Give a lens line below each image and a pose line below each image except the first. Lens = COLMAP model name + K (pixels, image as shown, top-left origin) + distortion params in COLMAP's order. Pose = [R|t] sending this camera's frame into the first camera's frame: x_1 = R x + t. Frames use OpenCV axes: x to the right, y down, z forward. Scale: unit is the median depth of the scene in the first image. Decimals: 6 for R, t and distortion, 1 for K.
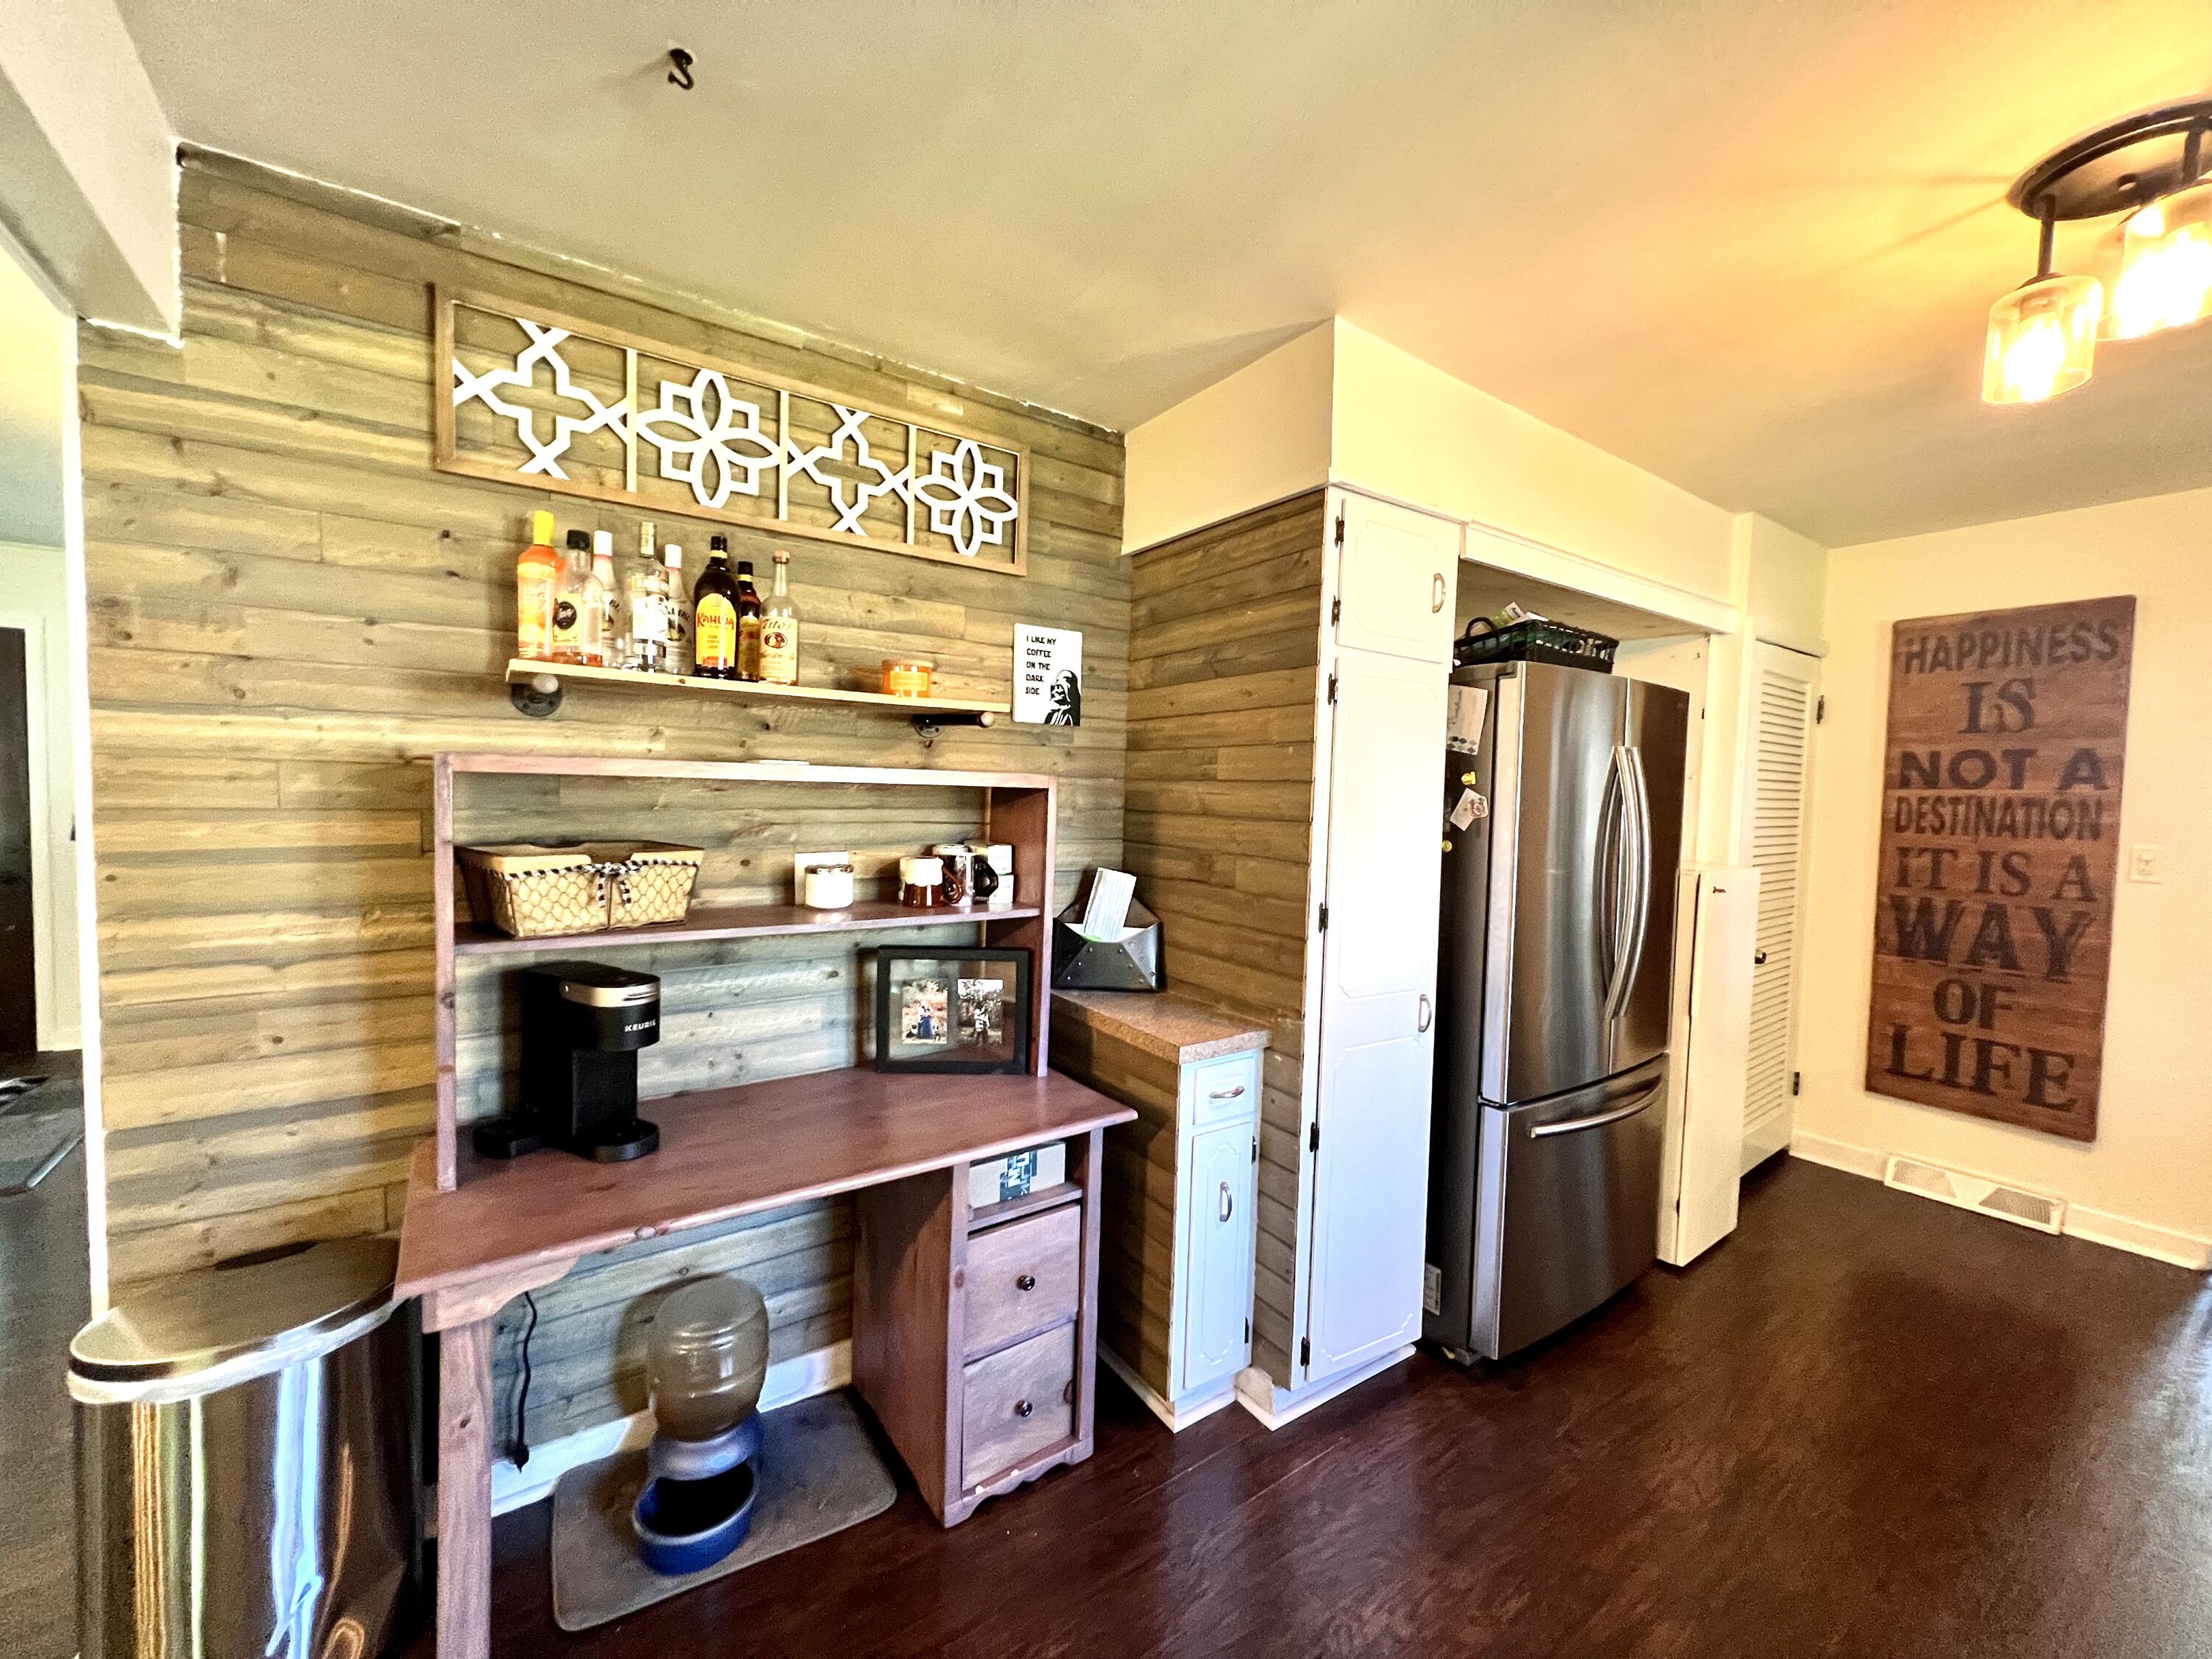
lens RADIAL K [[890.5, 0, 1101.9], [0, 890.5, 830.4], [0, 0, 1]] dist [-0.002736, 0.001135]
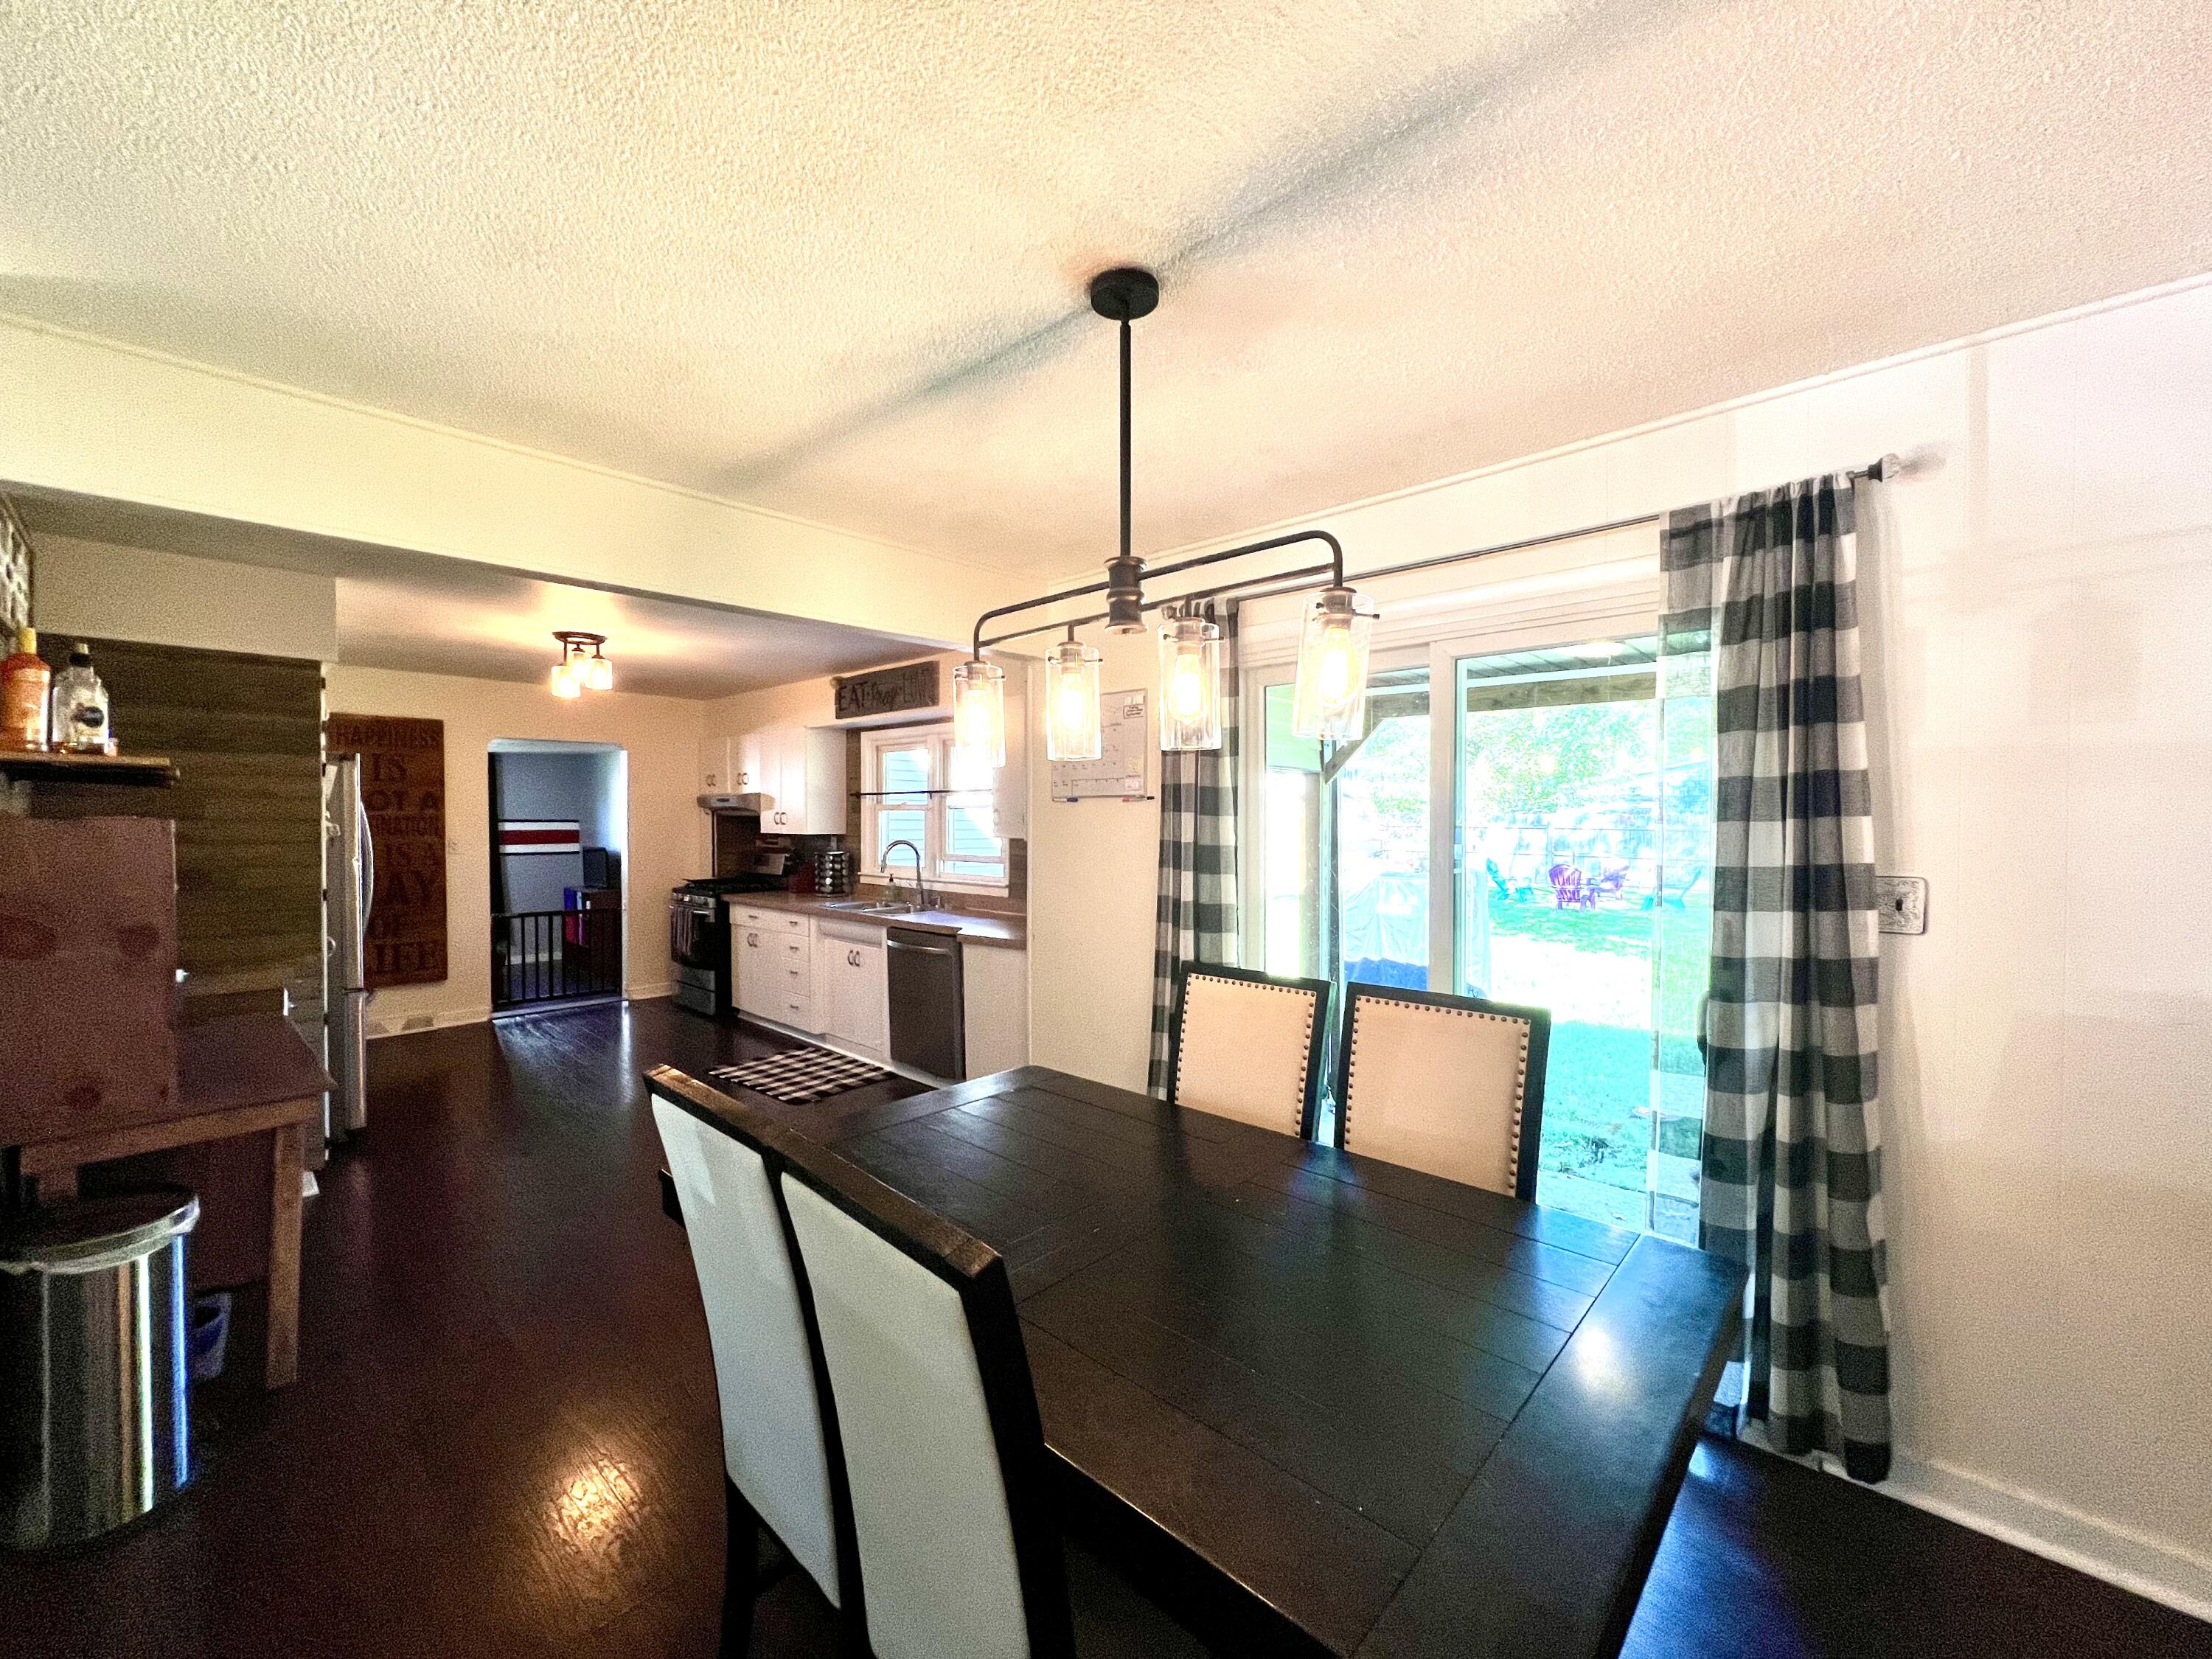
lens RADIAL K [[883.0, 0, 1111.5], [0, 883.0, 829.1], [0, 0, 1]] dist [-0.001833, -0.000138]
pose [[-0.197102, -0.037364, 0.979671, -1.896012], [0.040720, 0.998099, 0.046259, -0.050897], [-0.979537, 0.049010, -0.195206, -0.212093]]
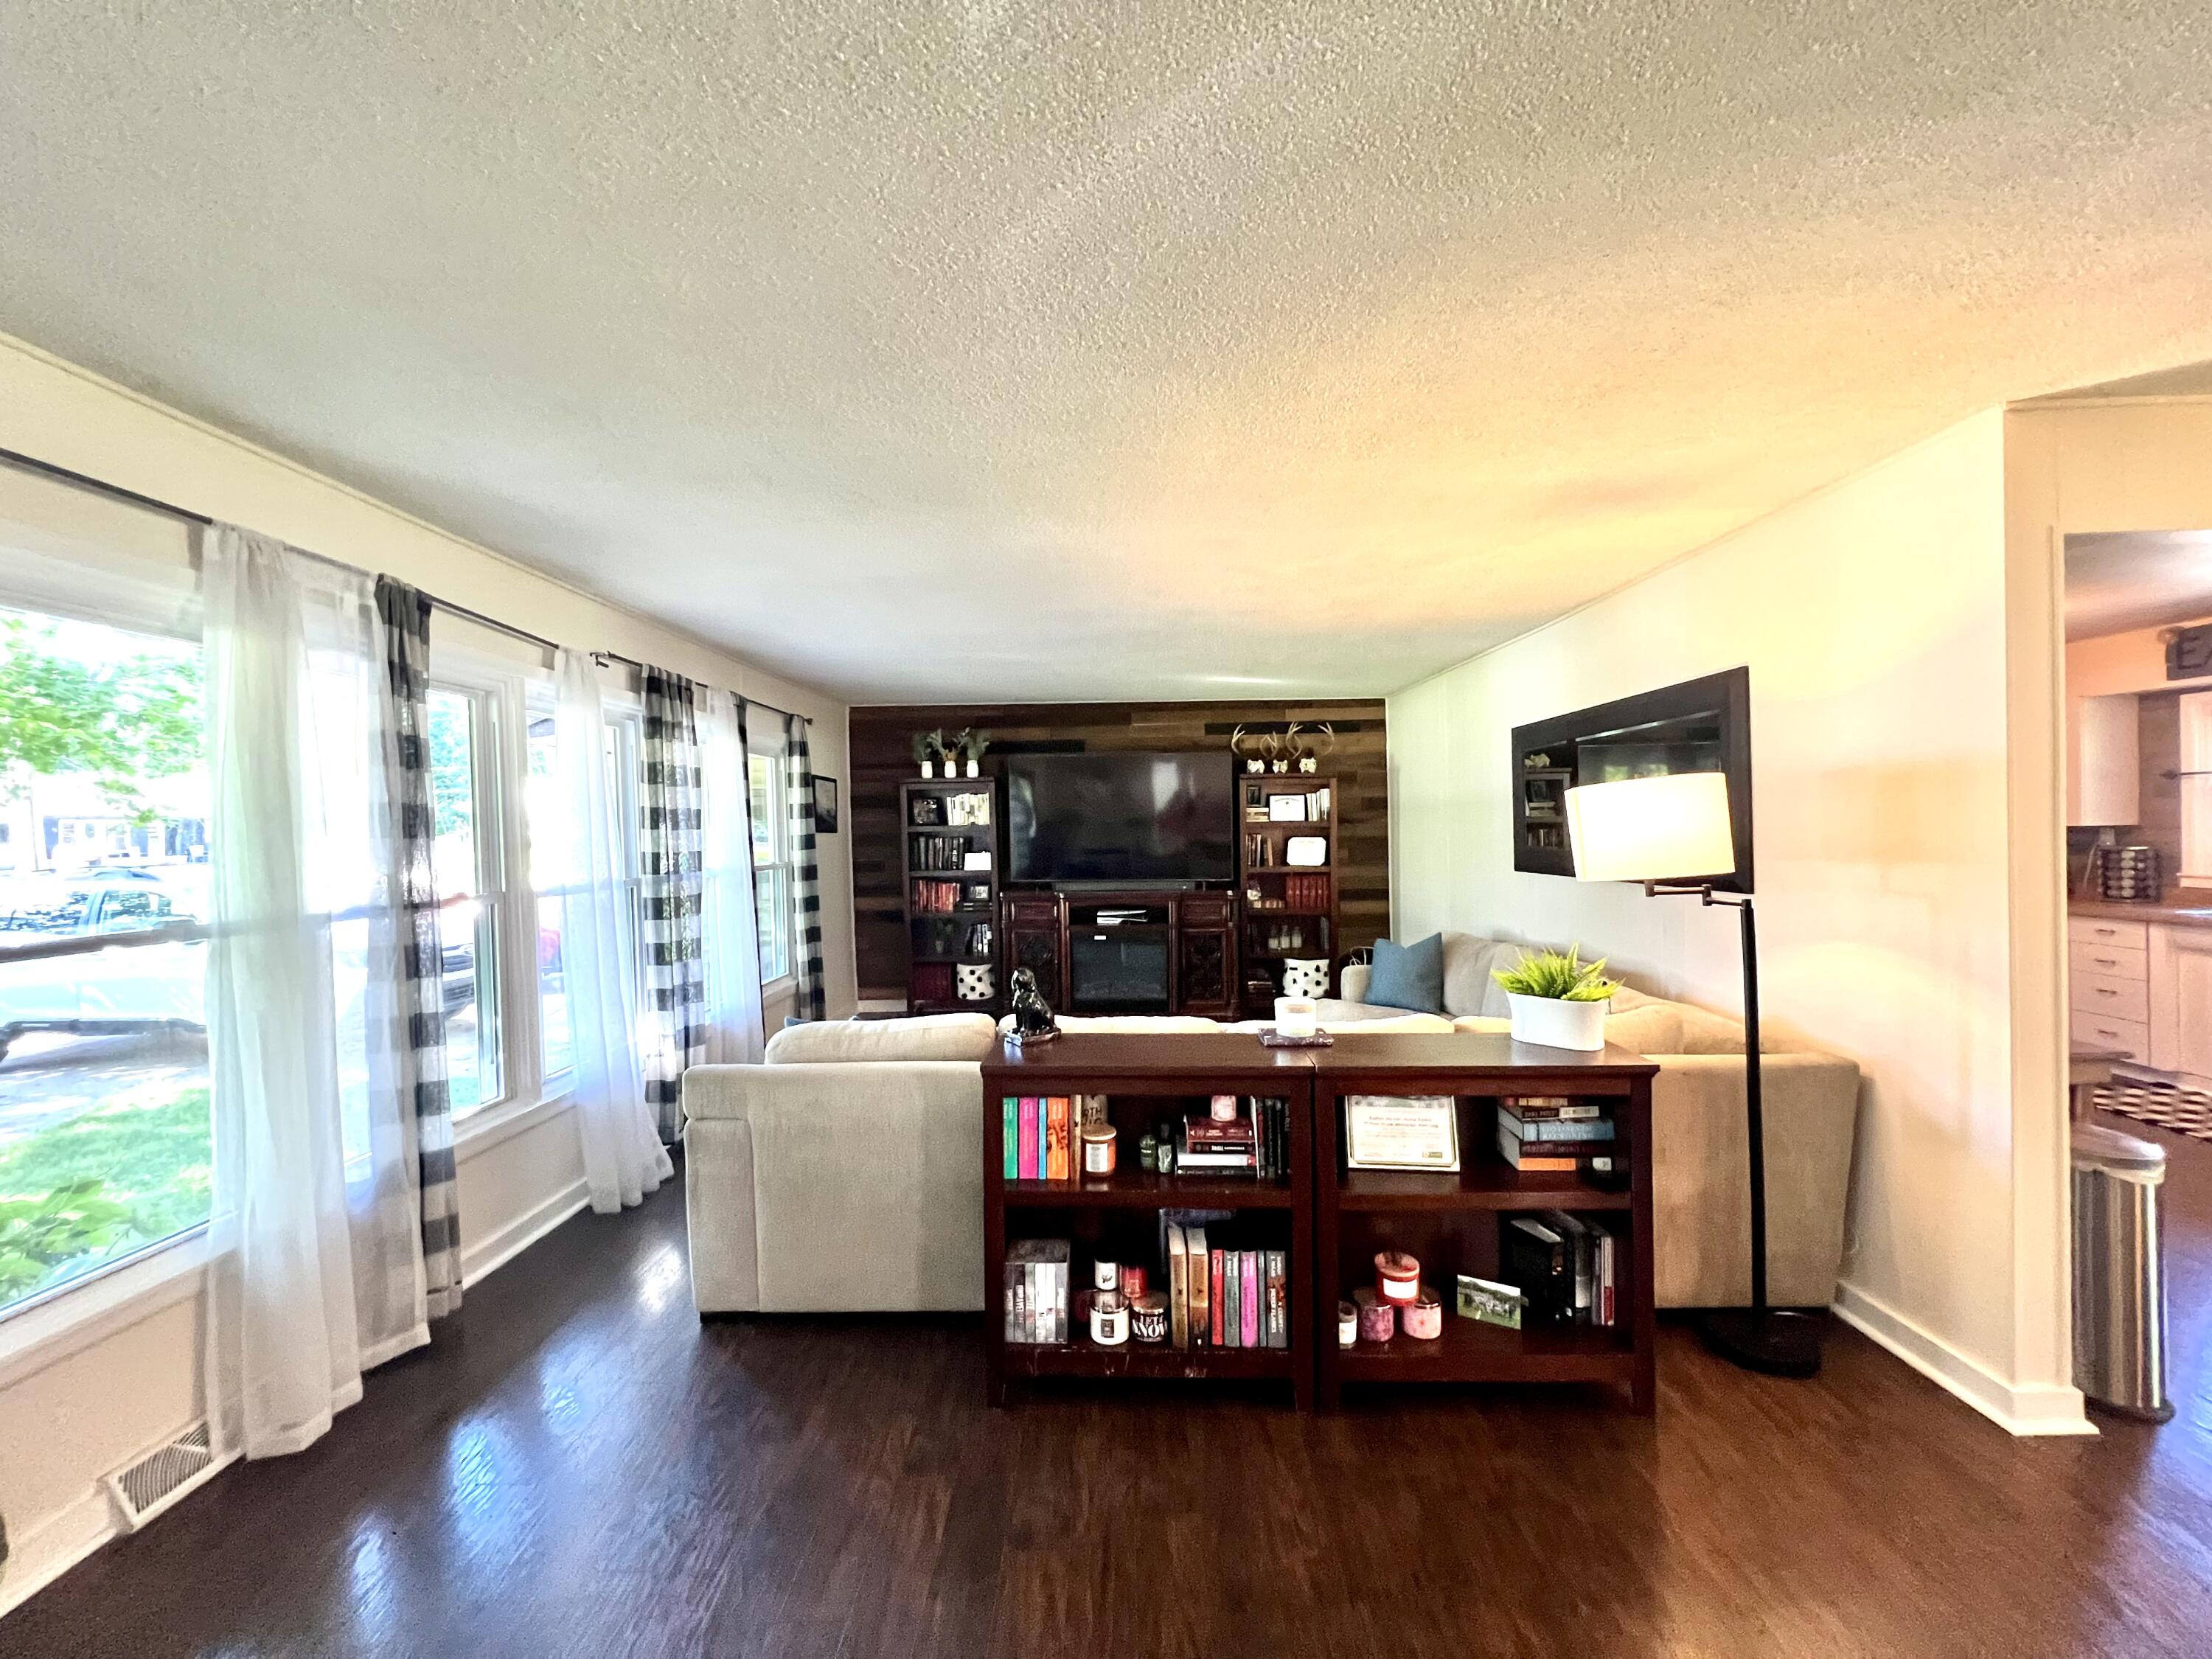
lens RADIAL K [[890.5, 0, 1113.1], [0, 890.5, 834.1], [0, 0, 1]] dist [-0.002736, 0.001135]
pose [[0.591424, -0.042949, 0.805216, -2.468627], [0.072435, 0.997373, -0.000004, -0.120882], [-0.803101, 0.058328, 0.592981, 1.106224]]
